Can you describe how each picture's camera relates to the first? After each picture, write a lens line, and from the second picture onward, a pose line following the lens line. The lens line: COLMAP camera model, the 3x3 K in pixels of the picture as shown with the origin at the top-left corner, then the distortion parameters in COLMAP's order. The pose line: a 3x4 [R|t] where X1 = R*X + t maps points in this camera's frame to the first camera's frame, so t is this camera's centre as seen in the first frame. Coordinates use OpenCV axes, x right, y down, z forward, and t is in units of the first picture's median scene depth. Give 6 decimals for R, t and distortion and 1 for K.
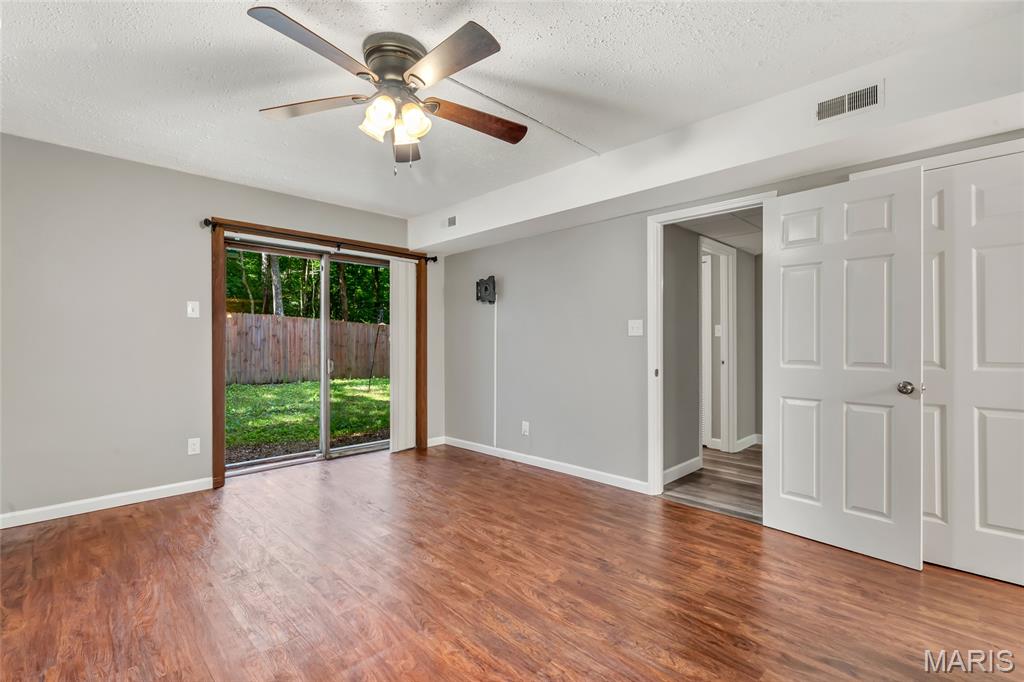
lens RADIAL K [[469.2, 0, 513.9], [0, 469.2, 338.7], [0, 0, 1]] dist [-0.003128, -0.000118]
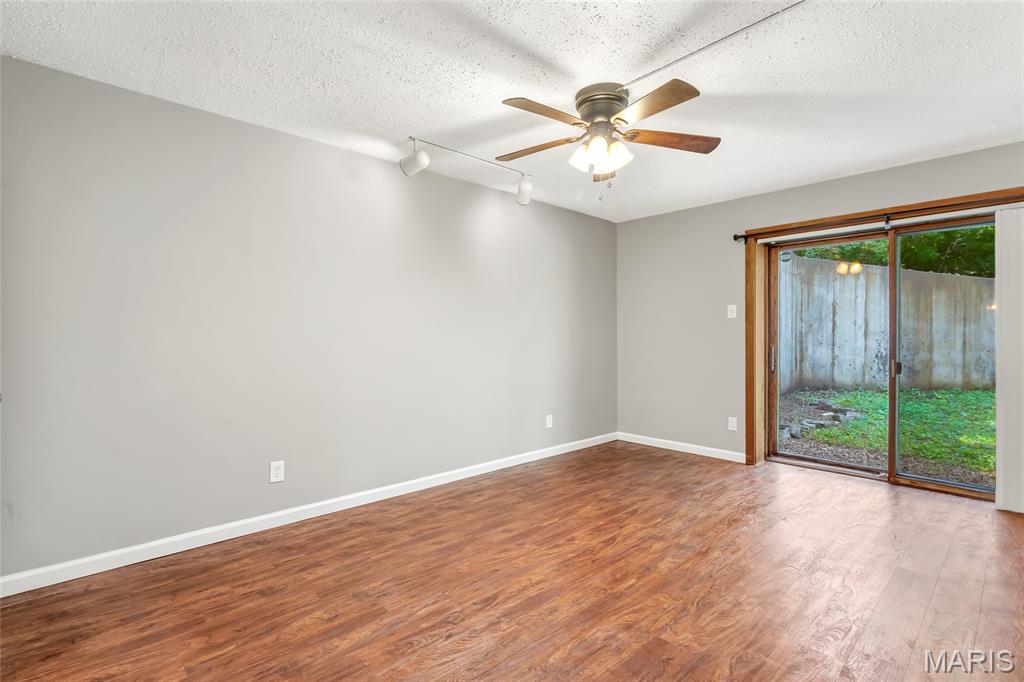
lens RADIAL K [[469.2, 0, 513.9], [0, 469.2, 338.7], [0, 0, 1]] dist [-0.003128, -0.000118]
pose [[-0.047906, 0.000390, -0.998852, 0.831266], [0.006627, 0.999978, 0.000073, 0.007626], [0.998830, -0.006616, -0.047908, 0.736035]]
